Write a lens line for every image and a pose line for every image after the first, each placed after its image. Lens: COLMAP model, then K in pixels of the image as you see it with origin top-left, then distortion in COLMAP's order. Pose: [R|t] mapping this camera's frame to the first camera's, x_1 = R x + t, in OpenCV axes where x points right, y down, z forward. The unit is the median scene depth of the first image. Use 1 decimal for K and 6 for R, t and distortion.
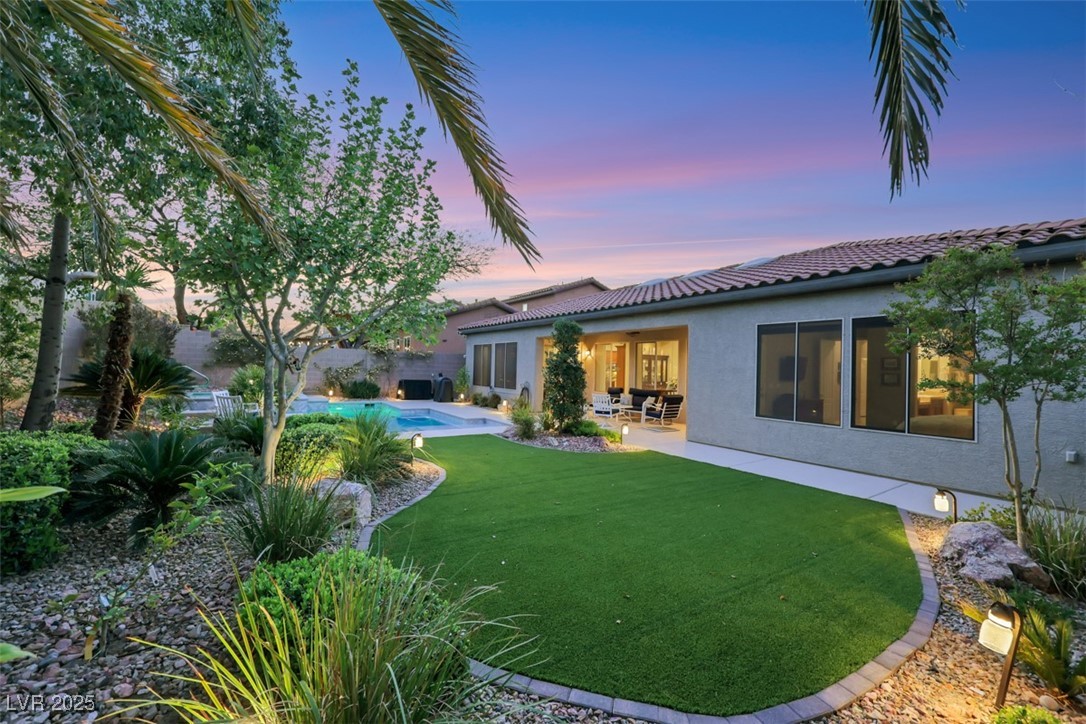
lens RADIAL K [[431.5, 0, 545.5], [0, 431.5, 364.9], [0, 0, 1]] dist [0.000423, -0.000033]
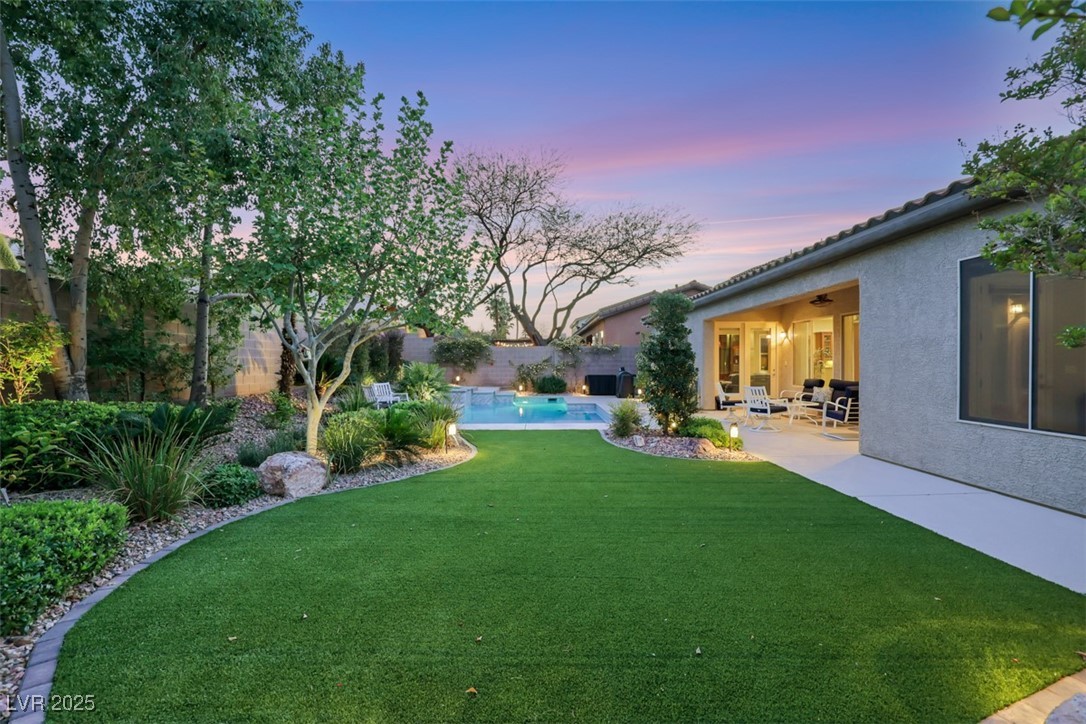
lens RADIAL K [[453.4, 0, 539.6], [0, 453.4, 362.8], [0, 0, 1]] dist [0.001136, -0.000002]
pose [[0.845352, -0.029201, -0.533411, 0.160109], [0.029336, 0.999536, -0.008227, 0.015082], [0.533404, -0.008693, 0.845816, 0.085453]]
